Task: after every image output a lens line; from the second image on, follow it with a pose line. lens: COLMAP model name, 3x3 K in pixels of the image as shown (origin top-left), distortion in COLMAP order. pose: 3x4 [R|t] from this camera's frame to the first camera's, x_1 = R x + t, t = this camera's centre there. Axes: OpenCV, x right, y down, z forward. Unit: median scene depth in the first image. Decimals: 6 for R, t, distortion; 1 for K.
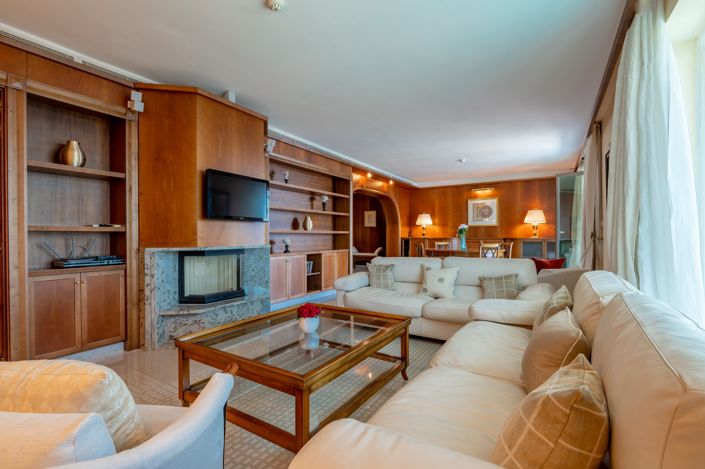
lens RADIAL K [[318.5, 0, 347.6], [0, 318.5, 236.4], [0, 0, 1]] dist [0.002676, -0.011995]
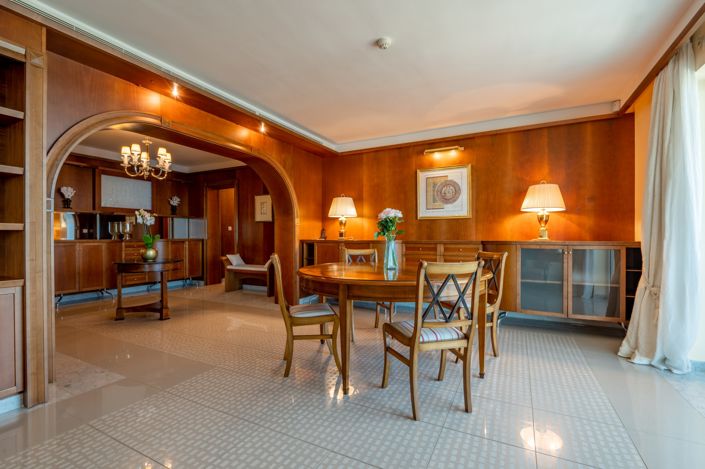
lens RADIAL K [[318.5, 0, 347.6], [0, 318.5, 236.4], [0, 0, 1]] dist [0.002676, -0.011995]
pose [[0.996660, 0.001938, 0.081641, 0.219498], [-0.001551, 0.999987, -0.004799, 0.000525], [-0.081649, 0.004656, 0.996650, 0.477118]]
